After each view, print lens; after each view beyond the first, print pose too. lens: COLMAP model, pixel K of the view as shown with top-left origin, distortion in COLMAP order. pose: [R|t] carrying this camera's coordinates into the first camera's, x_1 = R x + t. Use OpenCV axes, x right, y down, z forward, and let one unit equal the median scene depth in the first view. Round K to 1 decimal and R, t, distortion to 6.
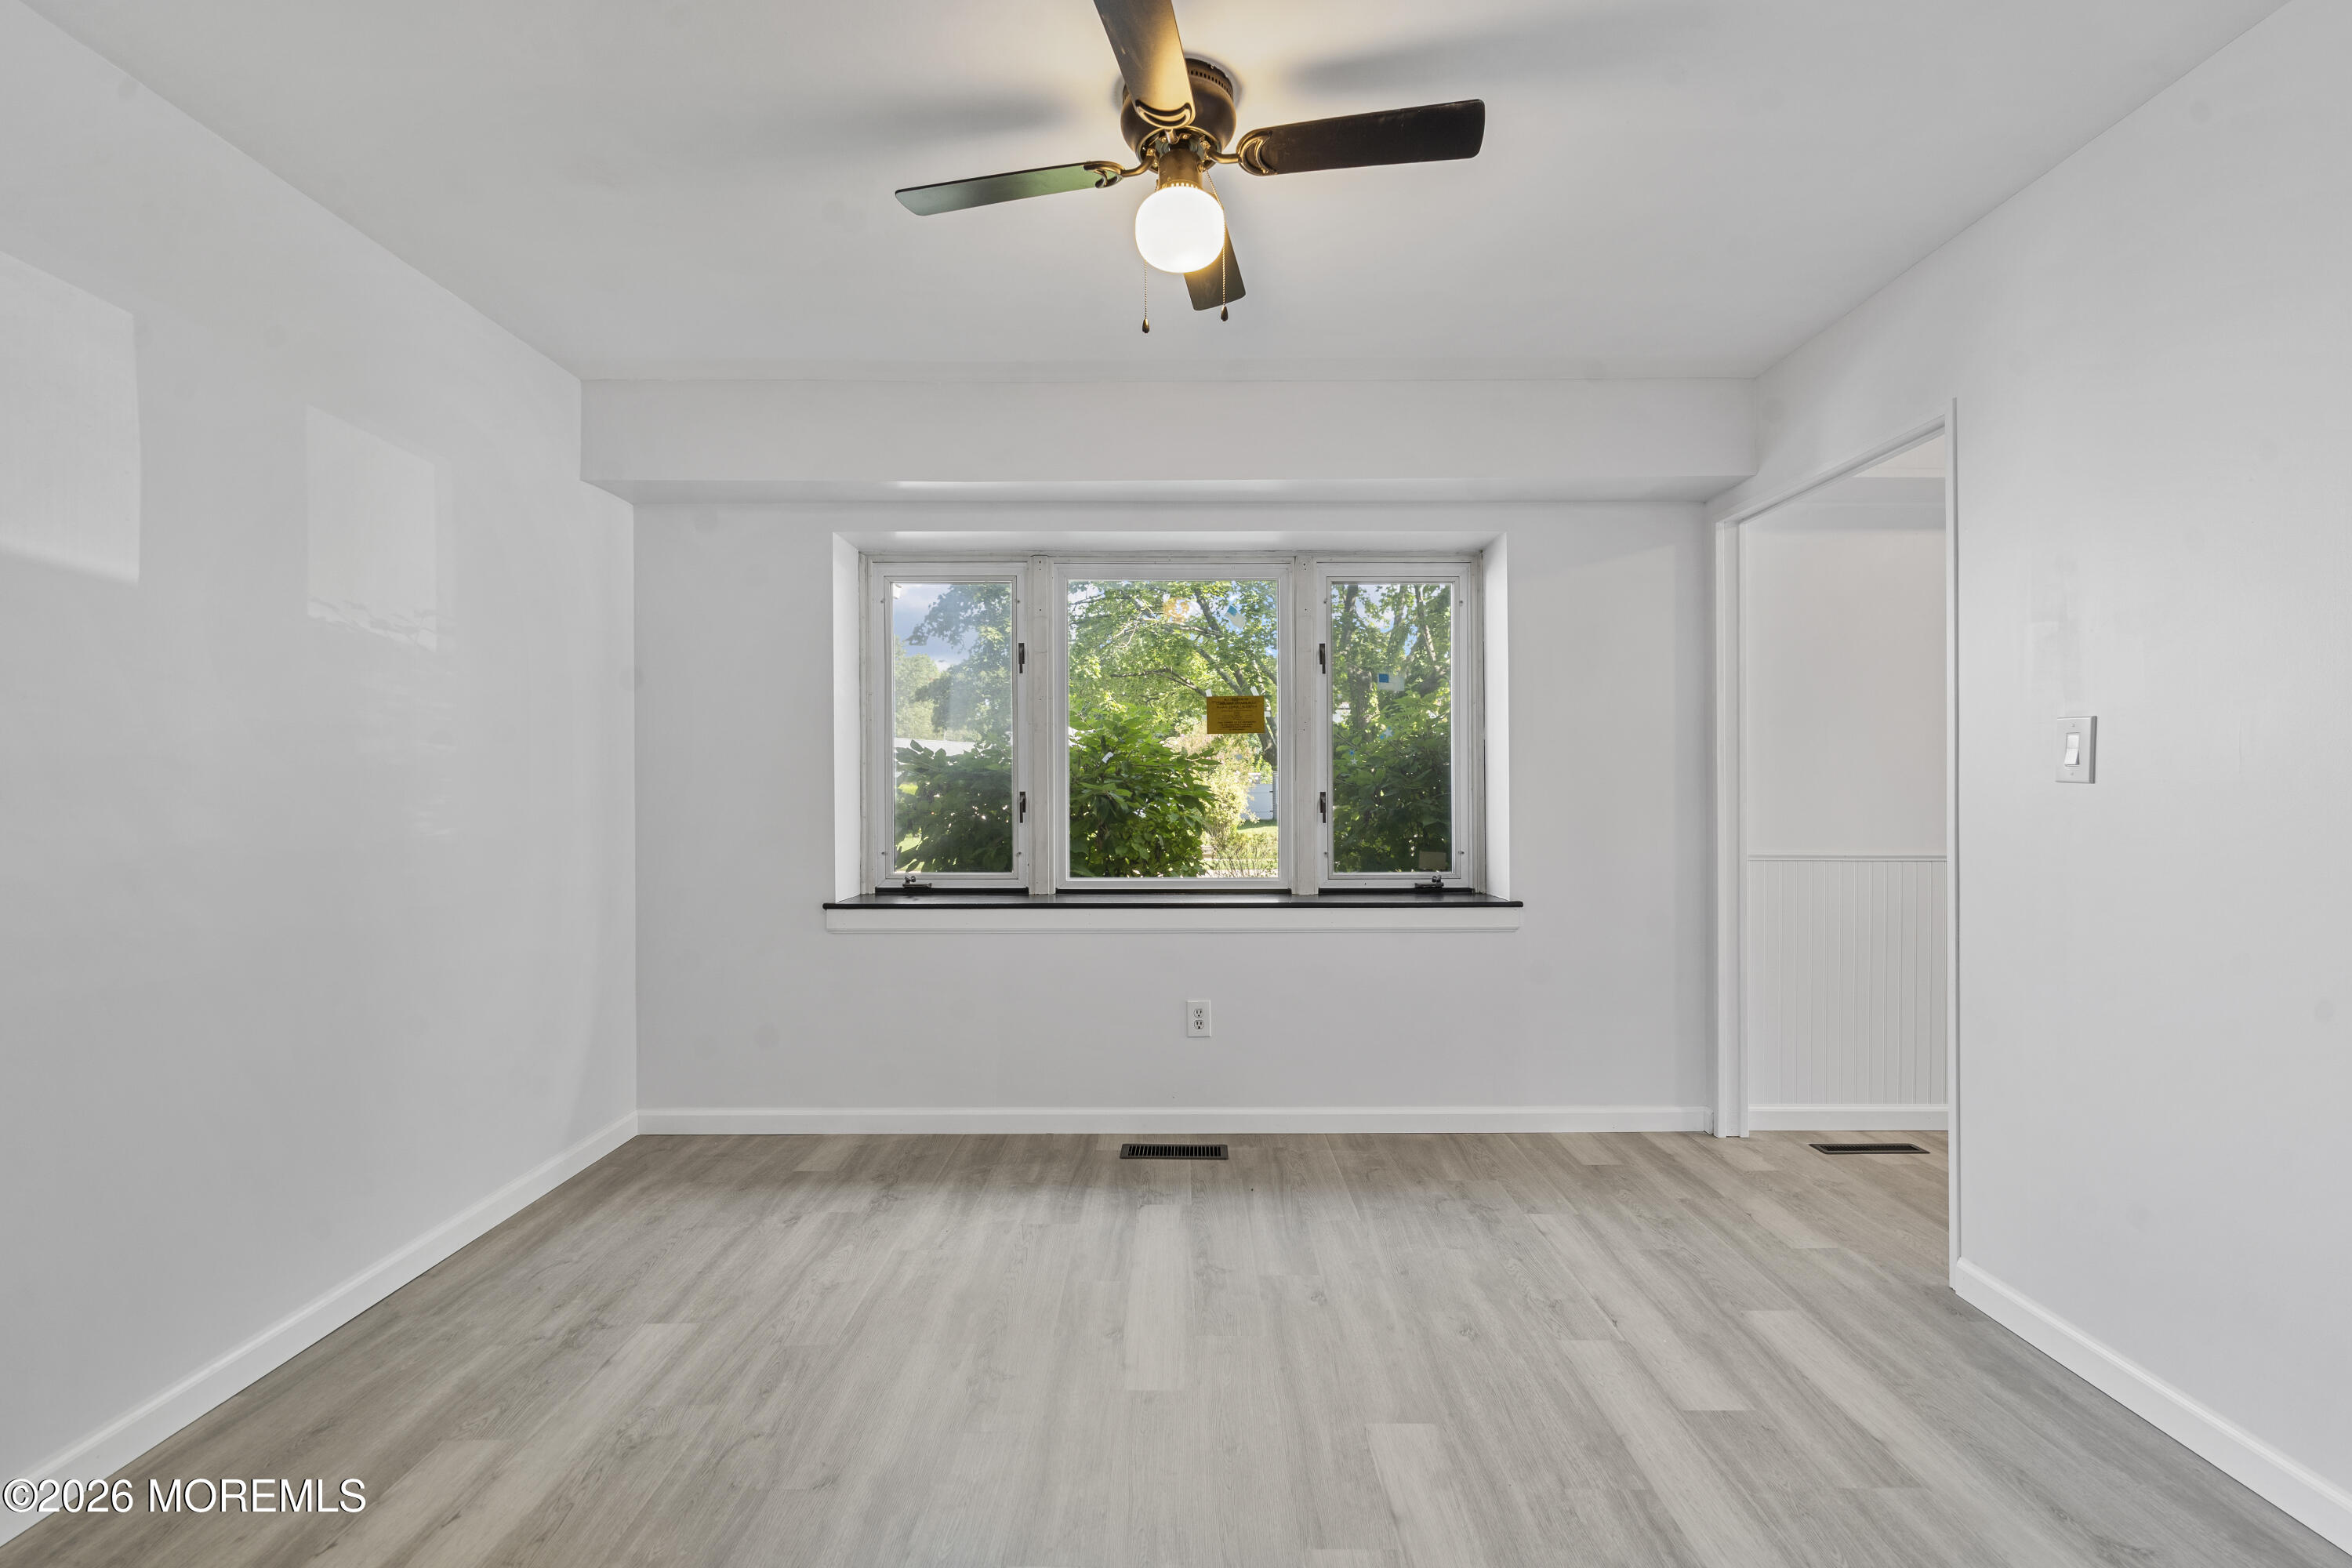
lens RADIAL K [[1067.5, 0, 1181.7], [0, 1067.5, 782.2], [0, 0, 1]] dist [-0.010348, 0.005535]
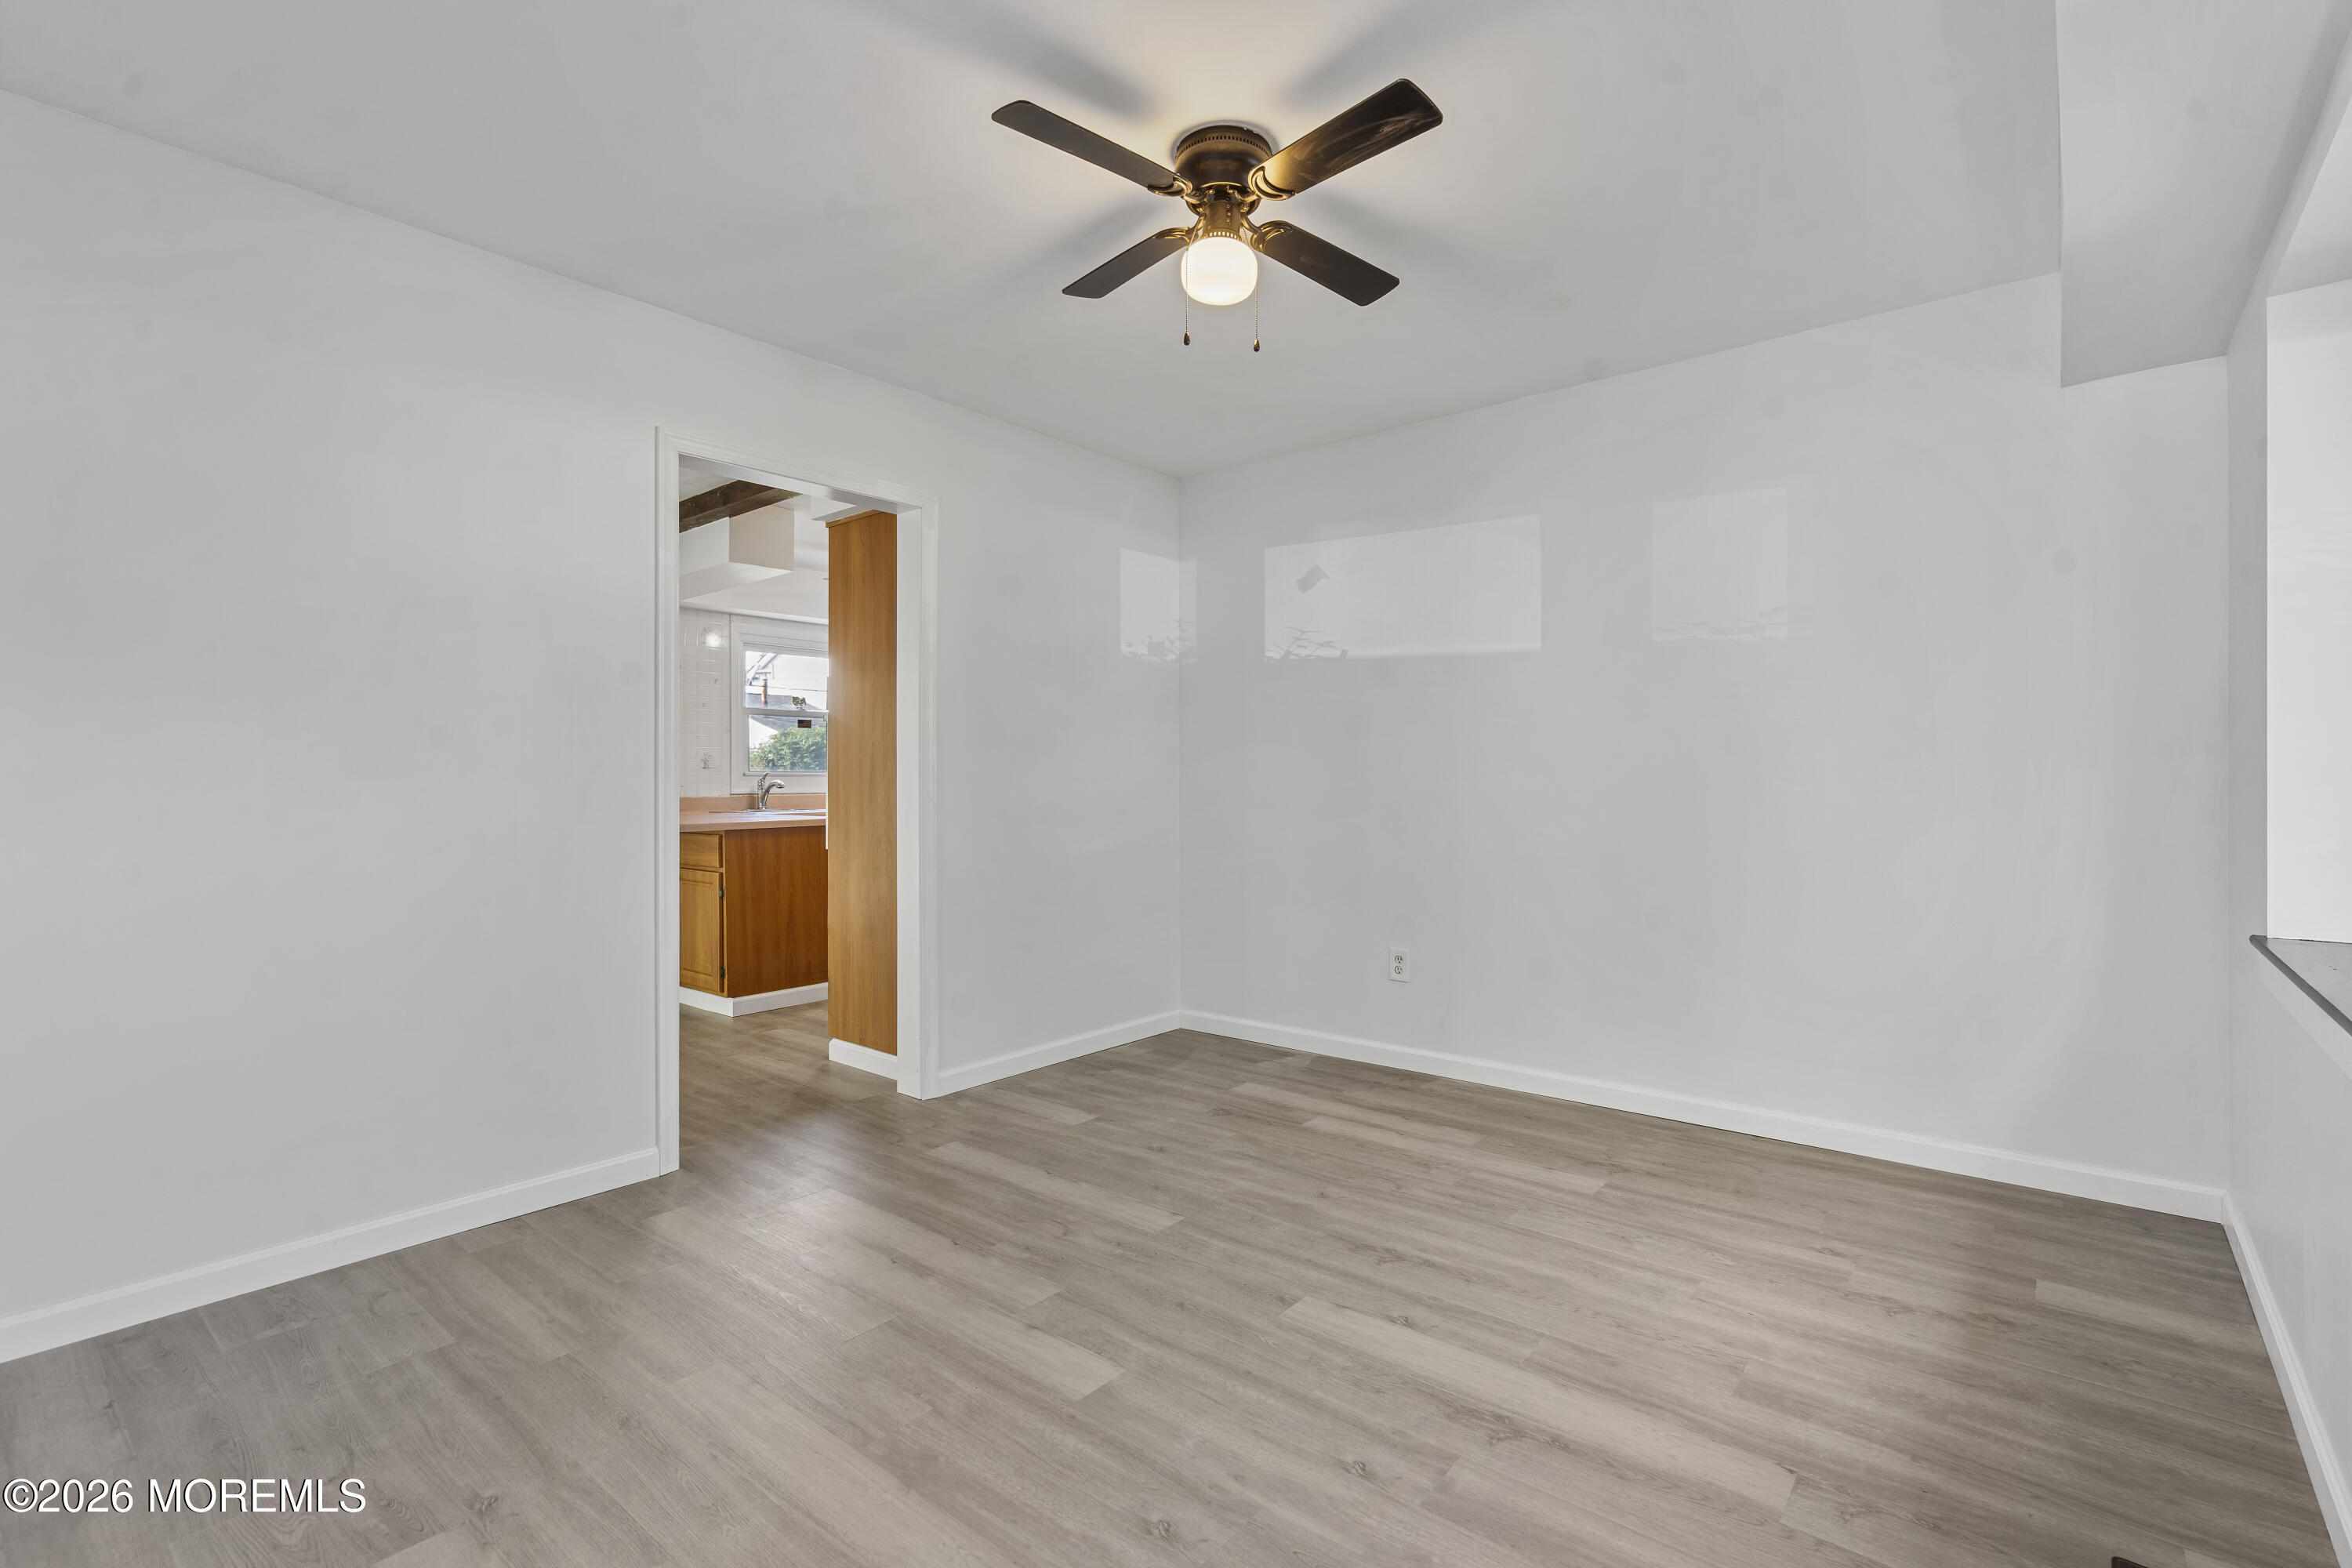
lens RADIAL K [[1067.5, 0, 1181.7], [0, 1067.5, 782.2], [0, 0, 1]] dist [-0.010348, 0.005535]
pose [[-0.641915, 0.007675, -0.766738, 0.773121], [0.007335, 0.999966, 0.003869, 0.034987], [0.766741, -0.003140, -0.641949, 1.437324]]
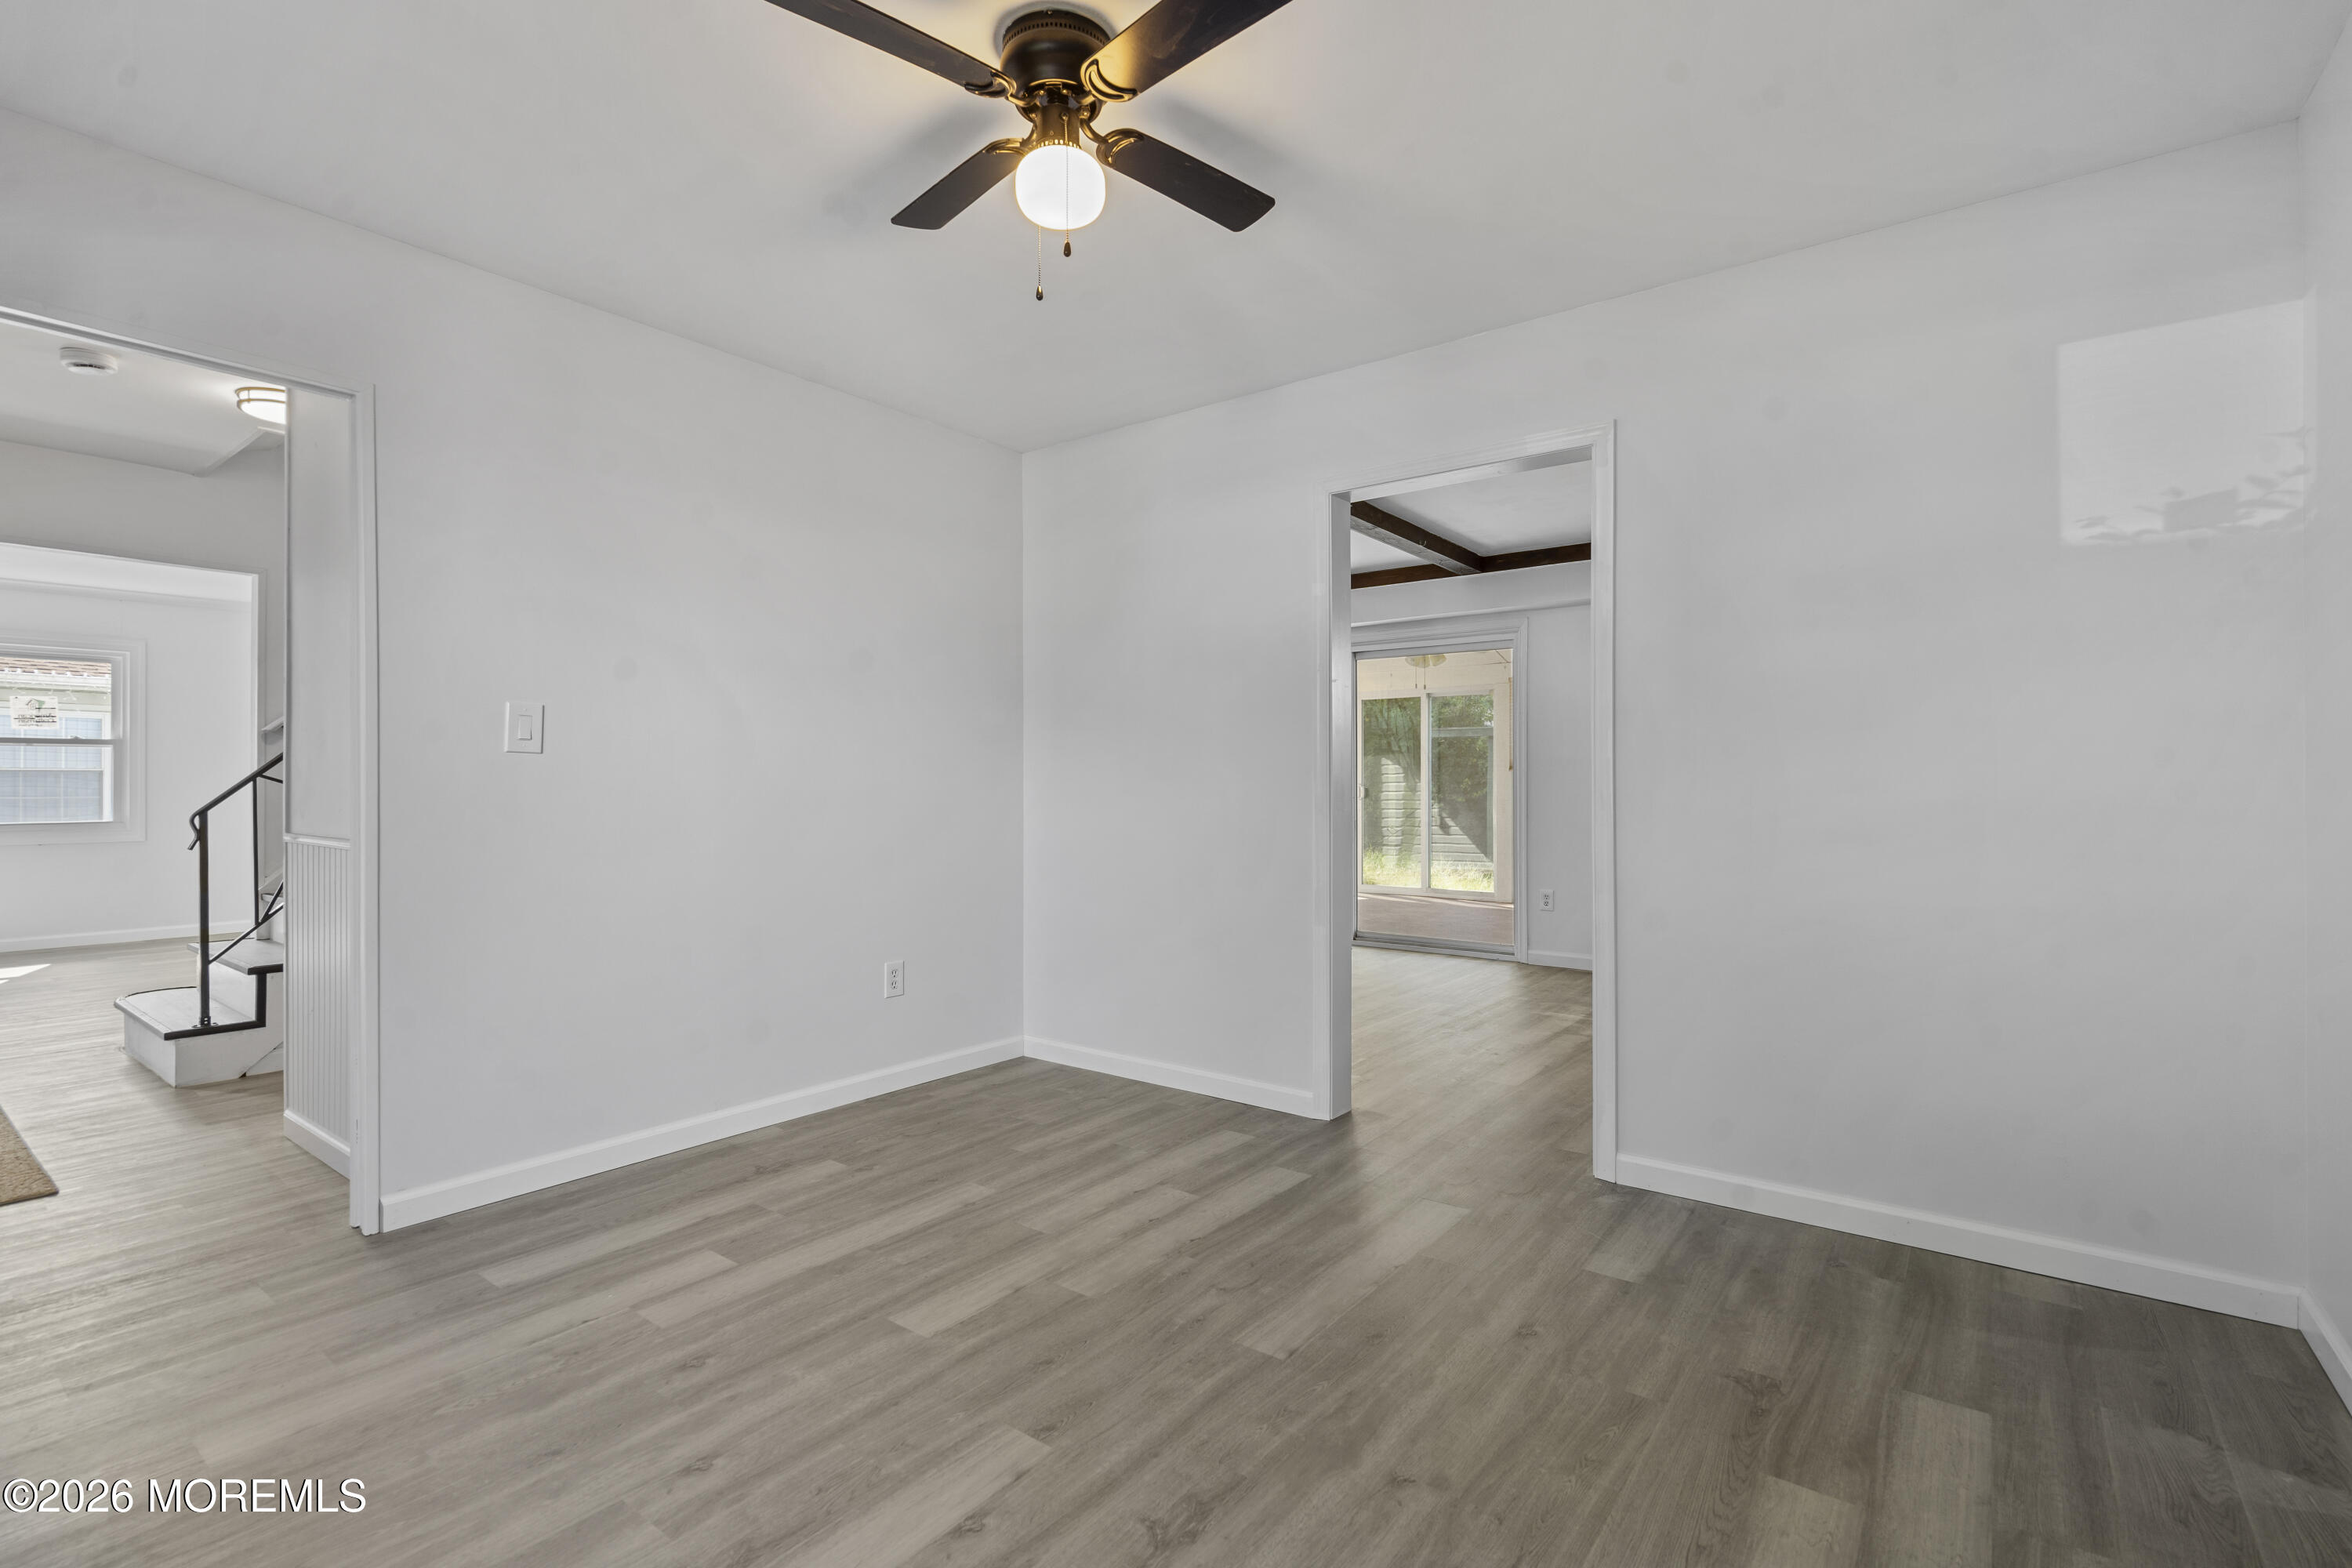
lens RADIAL K [[1067.5, 0, 1181.7], [0, 1067.5, 782.2], [0, 0, 1]] dist [-0.010348, 0.005535]
pose [[-0.796178, 0.003486, 0.605053, -0.580370], [0.001702, 0.999992, -0.003521, 0.039596], [-0.605060, -0.001773, -0.796178, 1.445095]]
